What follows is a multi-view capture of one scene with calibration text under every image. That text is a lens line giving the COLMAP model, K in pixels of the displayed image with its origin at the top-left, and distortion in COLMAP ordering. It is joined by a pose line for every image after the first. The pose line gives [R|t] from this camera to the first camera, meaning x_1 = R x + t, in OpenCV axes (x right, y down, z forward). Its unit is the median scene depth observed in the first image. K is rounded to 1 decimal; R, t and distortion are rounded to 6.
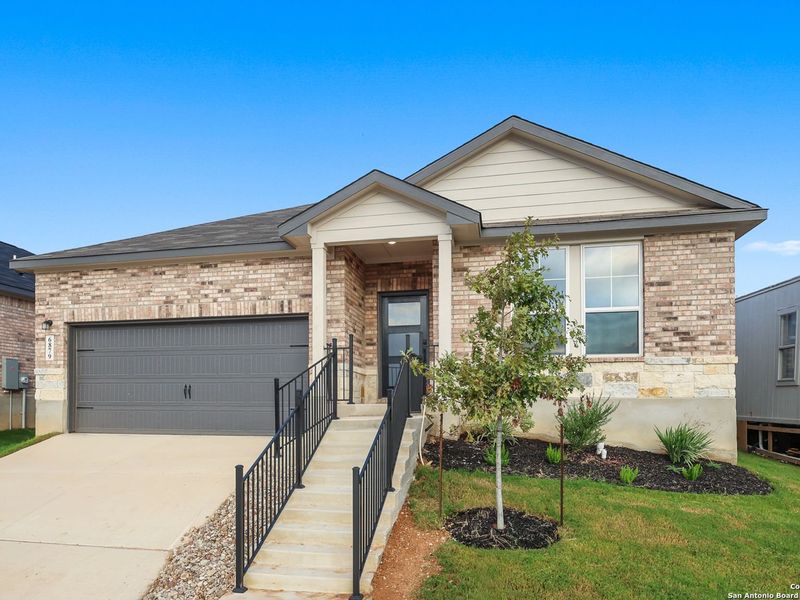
lens RADIAL K [[413.2, 0, 400.0], [0, 413.2, 300.0], [0, 0, 1]] dist [-0.002686, 0.000029]
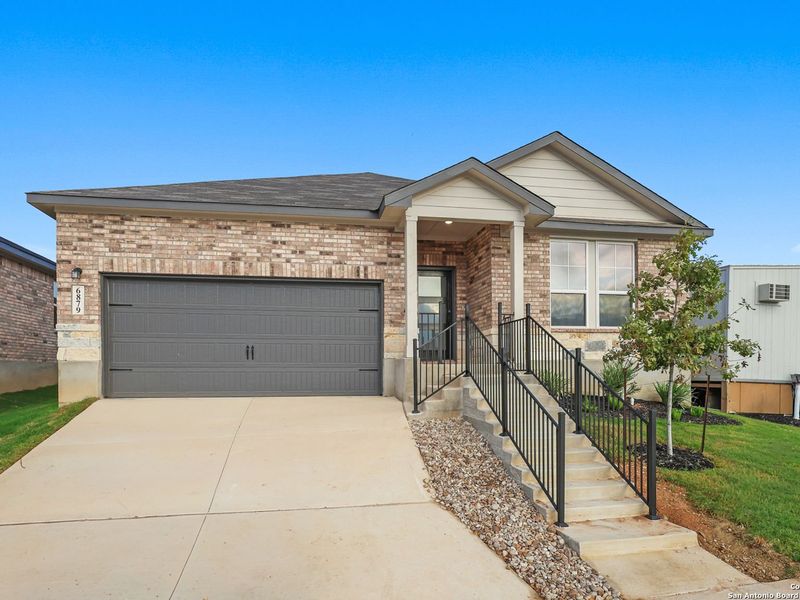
lens RADIAL K [[357.8, 0, 486.4], [0, 357.8, 277.2], [0, 0, 1]] dist [-0.001494, -0.000079]
pose [[0.954437, 0.069000, 0.290325, -0.240597], [-0.068669, 0.997575, -0.011341, 0.017346], [-0.290404, -0.009112, 0.956861, 0.038769]]
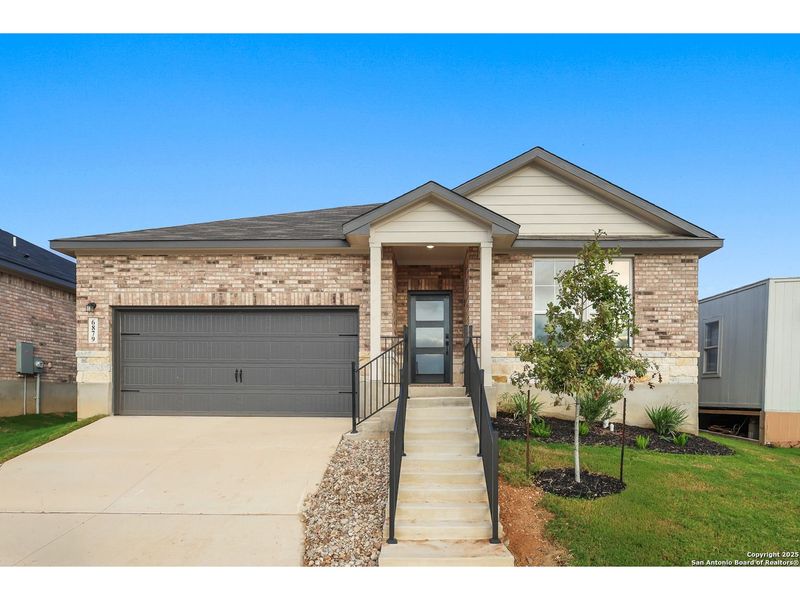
lens RADIAL K [[361.8, 0, 462.2], [0, 361.8, 304.2], [0, 0, 1]] dist [-0.002031, 0.000035]
pose [[0.987166, 0.038193, 0.155062, -0.100320], [-0.039538, 0.999202, 0.005597, 0.011654], [-0.154724, -0.011656, 0.987889, 0.001486]]
